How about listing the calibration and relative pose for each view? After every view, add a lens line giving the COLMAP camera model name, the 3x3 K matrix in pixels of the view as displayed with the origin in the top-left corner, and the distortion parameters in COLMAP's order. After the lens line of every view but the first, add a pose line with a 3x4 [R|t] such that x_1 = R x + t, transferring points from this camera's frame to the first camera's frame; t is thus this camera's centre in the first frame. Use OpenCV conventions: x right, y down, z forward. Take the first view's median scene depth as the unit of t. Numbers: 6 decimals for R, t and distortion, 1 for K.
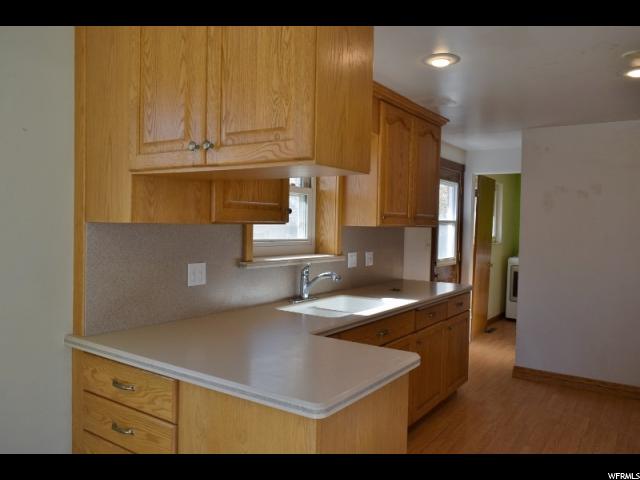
lens RADIAL K [[498.5, 0, 320.9], [0, 498.5, 240.6], [0, 0, 1]] dist [-0.020656, 0.014403]
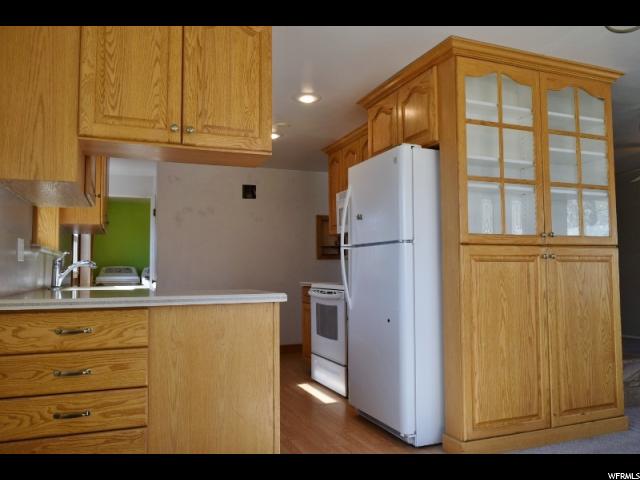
lens RADIAL K [[498.5, 0, 318.9], [0, 498.5, 242.0], [0, 0, 1]] dist [-0.020656, 0.014403]
pose [[0.556158, 0.022722, 0.830766, -1.059845], [0.048490, 0.997036, -0.059731, 0.200863], [-0.829661, 0.073504, 0.553408, -0.046844]]
